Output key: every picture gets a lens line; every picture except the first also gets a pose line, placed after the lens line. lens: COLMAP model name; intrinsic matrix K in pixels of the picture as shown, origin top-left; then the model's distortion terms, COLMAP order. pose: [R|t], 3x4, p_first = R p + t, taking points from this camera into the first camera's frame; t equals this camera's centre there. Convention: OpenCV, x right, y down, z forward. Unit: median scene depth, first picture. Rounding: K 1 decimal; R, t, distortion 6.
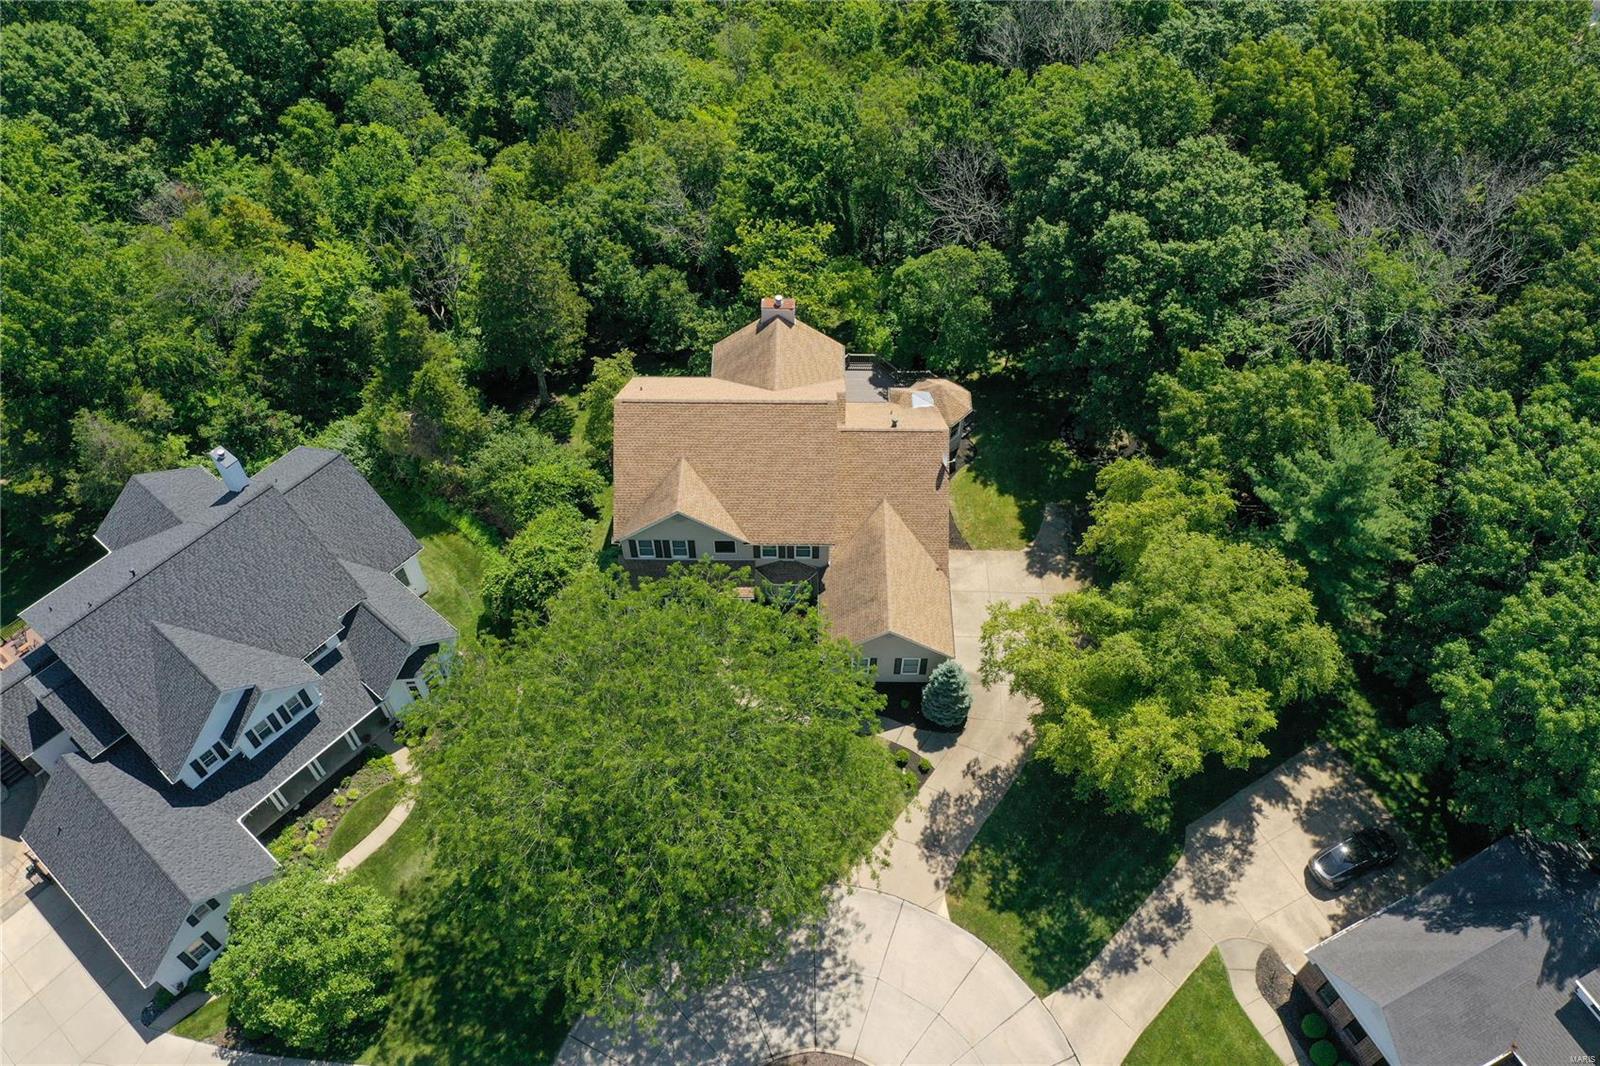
lens RADIAL K [[1273.4, 0, 804.7], [0, 1273.4, 513.3], [0, 0, 1]] dist [-0.008877, -0.002857]
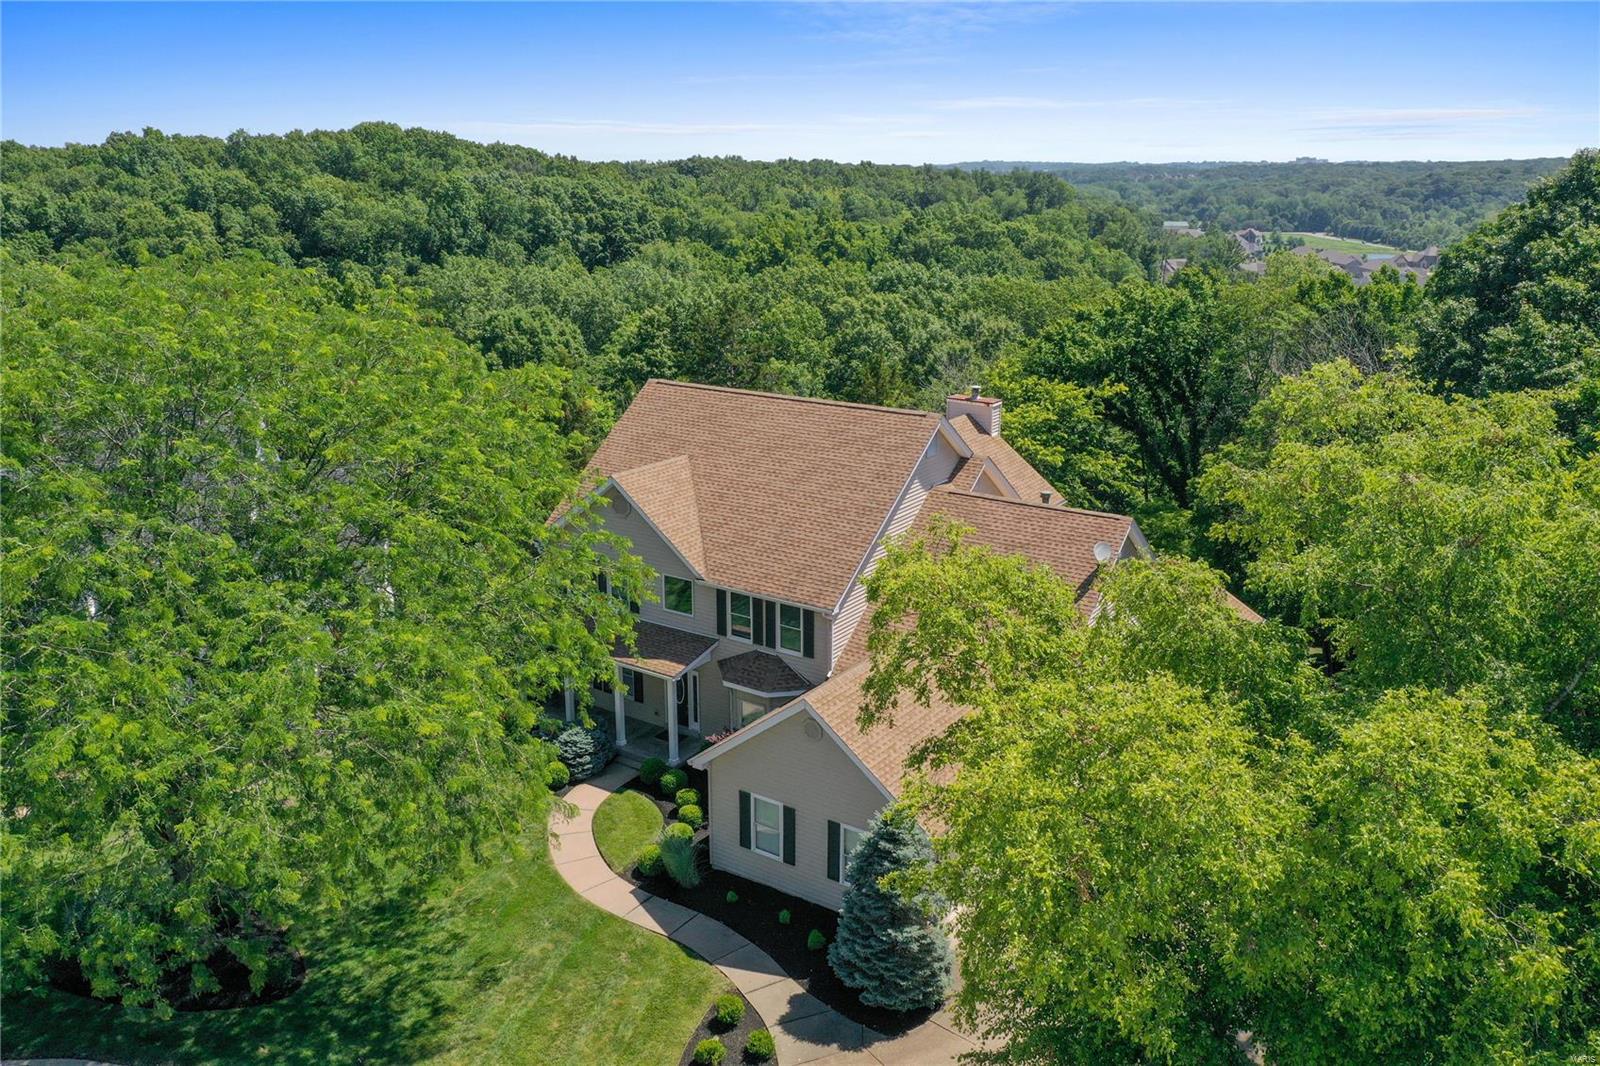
lens RADIAL K [[1273.4, 0, 804.7], [0, 1273.4, 513.3], [0, 0, 1]] dist [-0.008877, -0.002857]
pose [[0.835681, 0.157966, -0.526008, 0.280756], [-0.435325, 0.774454, -0.459034, 0.237874], [0.334857, 0.612591, 0.715963, 0.597931]]
